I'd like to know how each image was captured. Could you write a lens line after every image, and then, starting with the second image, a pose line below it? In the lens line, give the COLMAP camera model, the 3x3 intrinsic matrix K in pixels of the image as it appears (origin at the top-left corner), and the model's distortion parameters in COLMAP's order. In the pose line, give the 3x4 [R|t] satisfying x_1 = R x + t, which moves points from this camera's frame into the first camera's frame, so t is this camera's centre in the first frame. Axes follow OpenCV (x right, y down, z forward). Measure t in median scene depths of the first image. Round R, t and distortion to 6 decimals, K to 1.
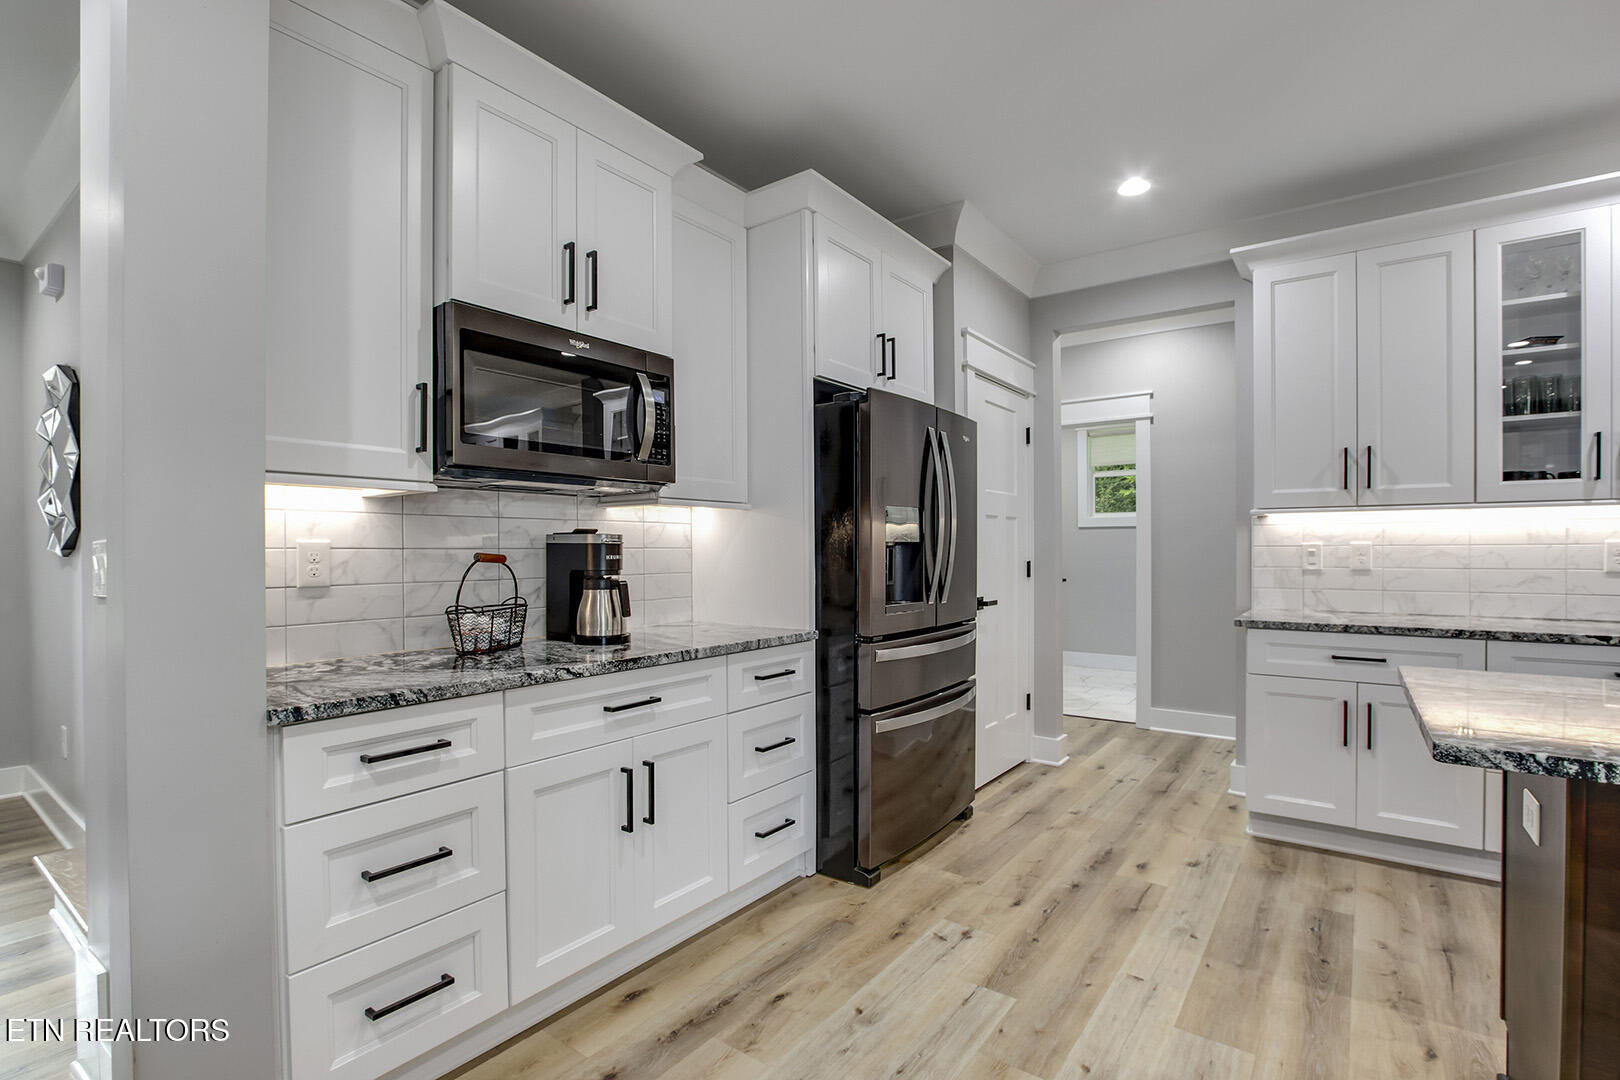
lens RADIAL K [[756.8, 0, 819.8], [0, 756.8, 554.3], [0, 0, 1]] dist [-0.021909, 0.001856]
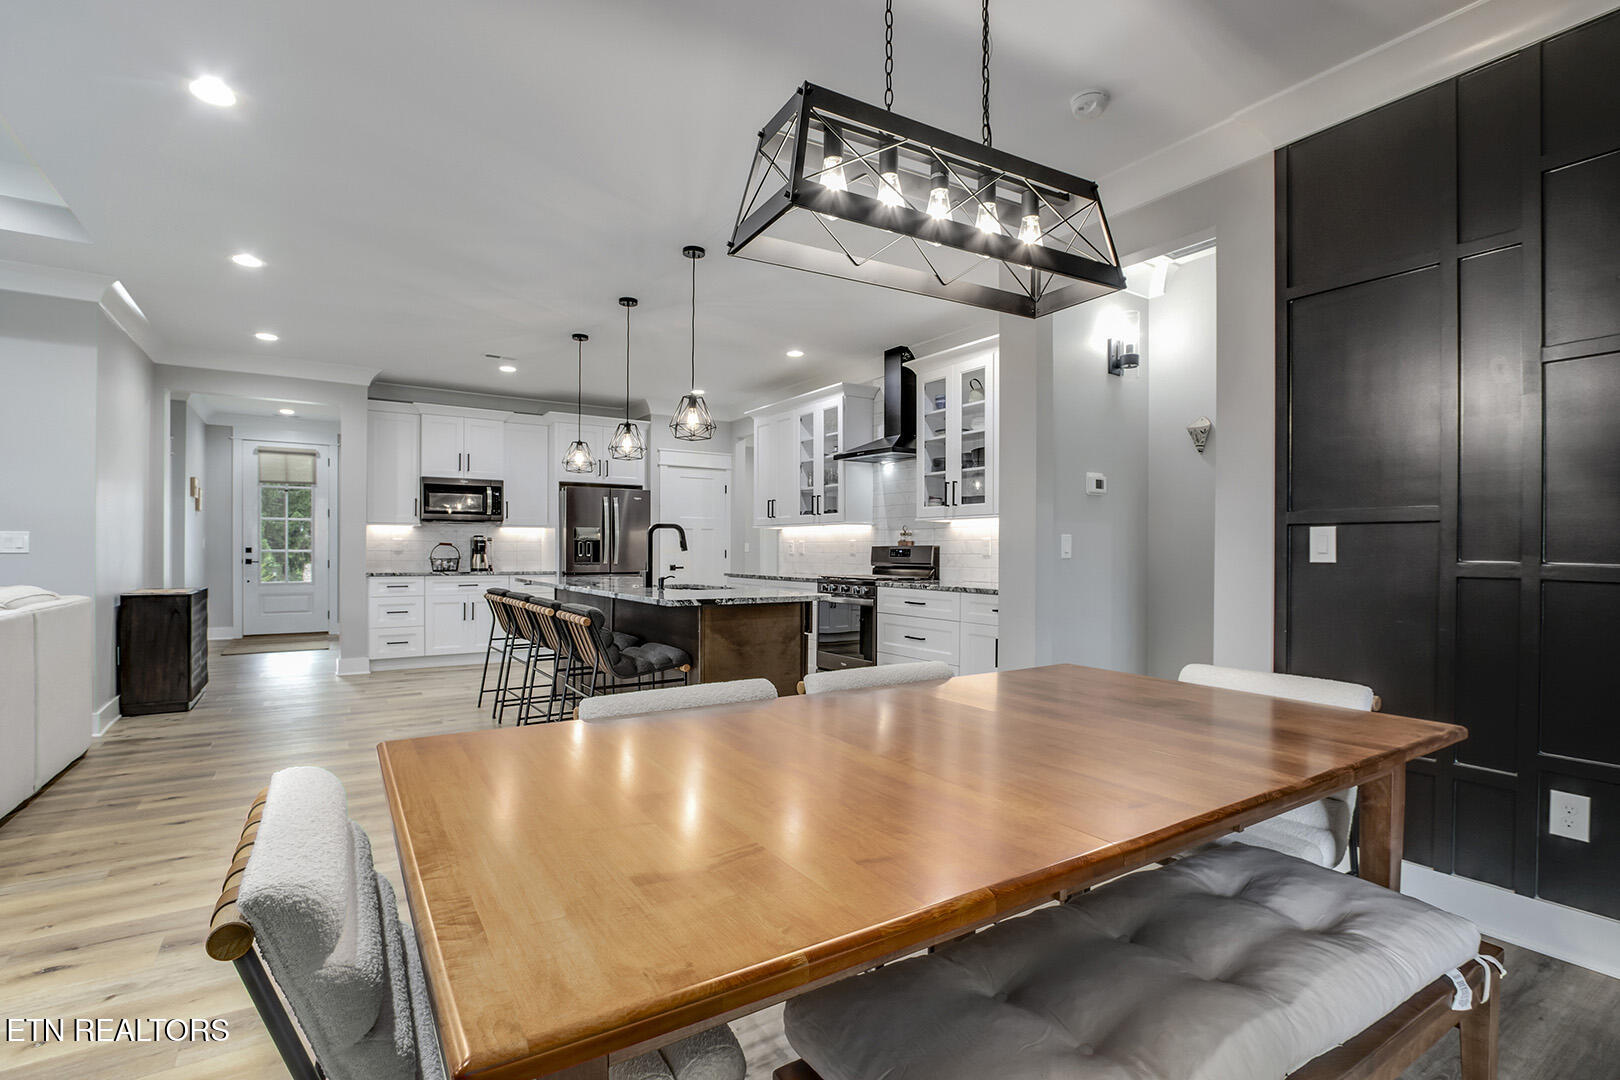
lens RADIAL K [[756.8, 0, 803.1], [0, 756.8, 550.2], [0, 0, 1]] dist [-0.021909, 0.001856]
pose [[0.934455, 0.007600, -0.356001, 1.803867], [-0.009940, 0.999939, -0.004743, 0.025170], [0.355943, 0.007971, 0.934474, -1.269153]]
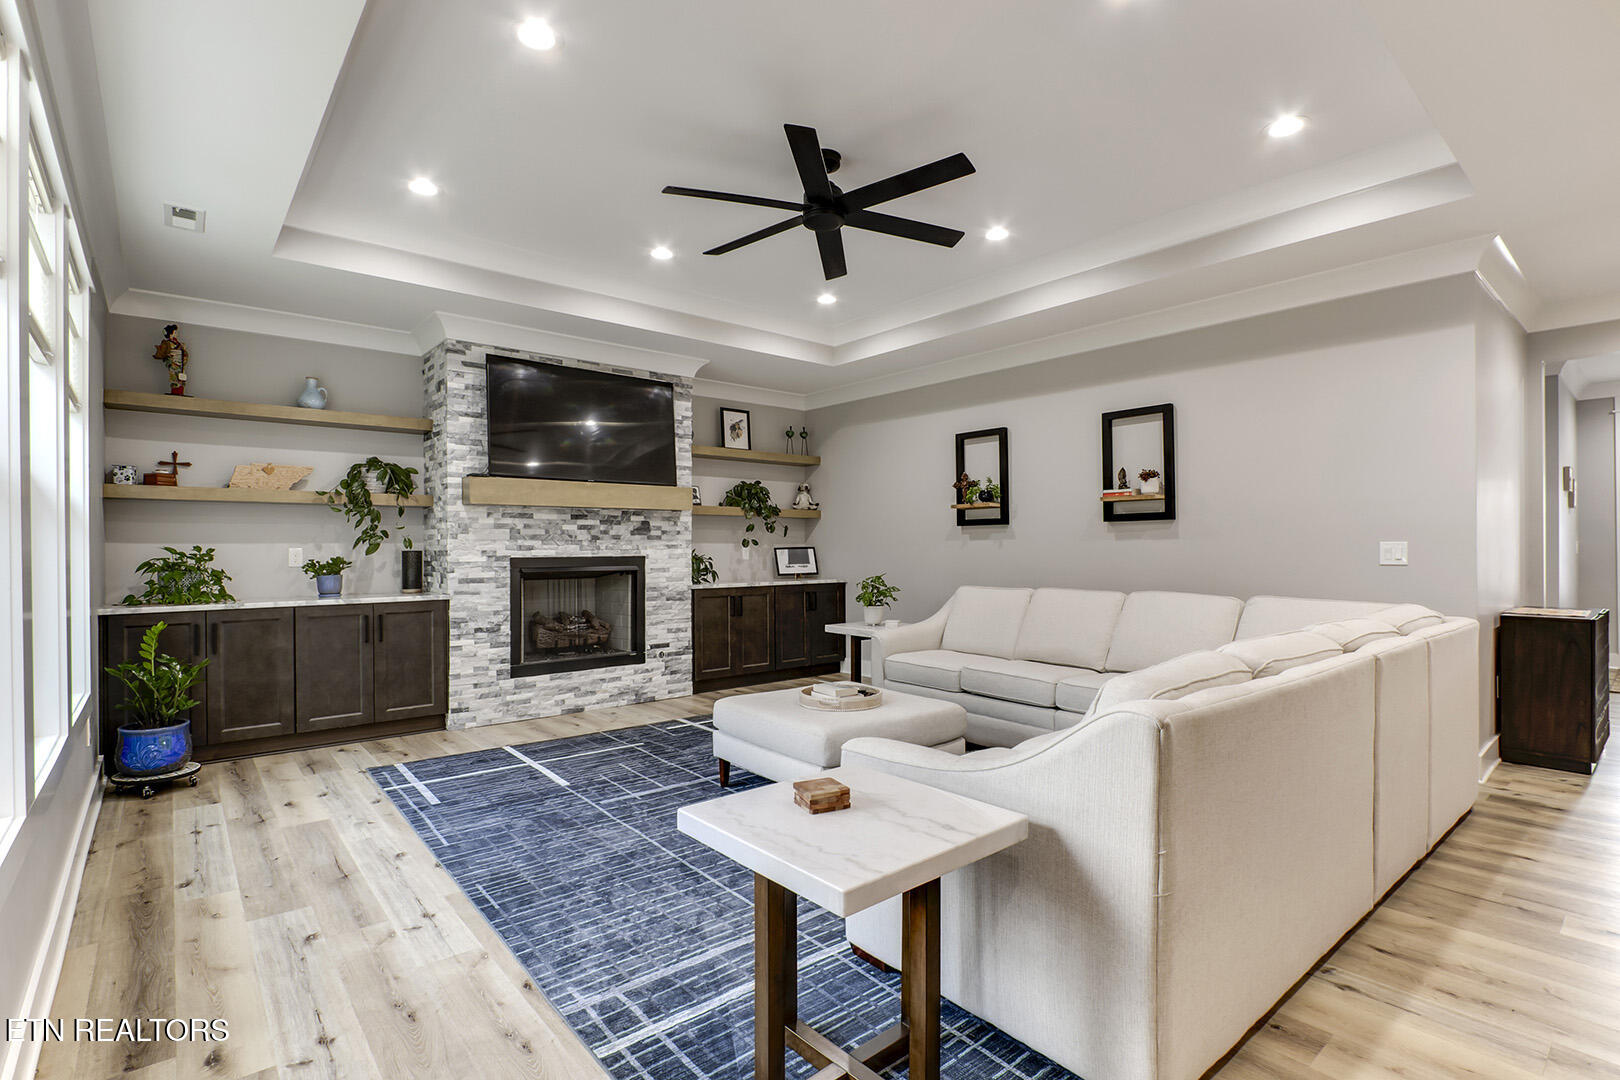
lens RADIAL K [[756.8, 0, 822.7], [0, 756.8, 552.8], [0, 0, 1]] dist [-0.021909, 0.001856]
pose [[-0.228842, 0.010552, -0.973406, 1.408654], [-0.000248, 0.999941, 0.010898, -0.000295], [0.973464, 0.002735, -0.228826, -1.169483]]
